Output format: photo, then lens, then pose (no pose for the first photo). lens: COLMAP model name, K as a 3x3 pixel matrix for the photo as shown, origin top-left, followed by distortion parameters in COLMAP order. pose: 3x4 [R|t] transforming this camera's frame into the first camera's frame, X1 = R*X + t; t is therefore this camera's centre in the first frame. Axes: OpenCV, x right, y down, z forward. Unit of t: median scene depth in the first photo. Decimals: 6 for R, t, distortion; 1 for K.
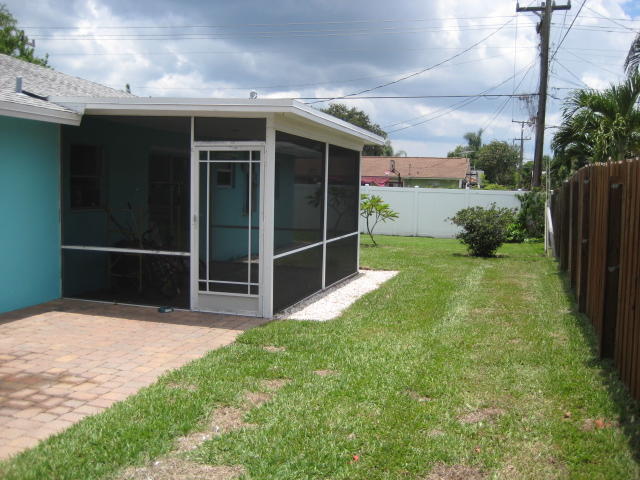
lens RADIAL K [[693.1, 0, 320.4], [0, 693.1, 239.7], [0, 0, 1]] dist [-0.049241, 0.000000]
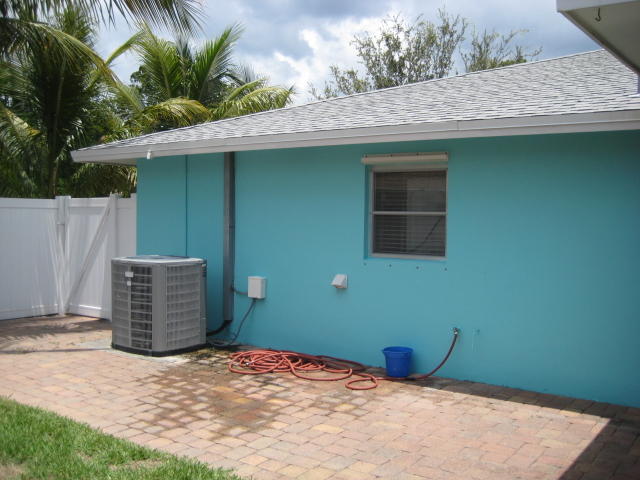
lens RADIAL K [[693.1, 0, 320.2], [0, 693.1, 239.9], [0, 0, 1]] dist [-0.049241, 0.000000]
pose [[-0.388556, 0.014563, -0.921310, 0.467542], [-0.085975, 0.994940, 0.051987, -0.113327], [0.917405, 0.099410, -0.385338, 1.531122]]
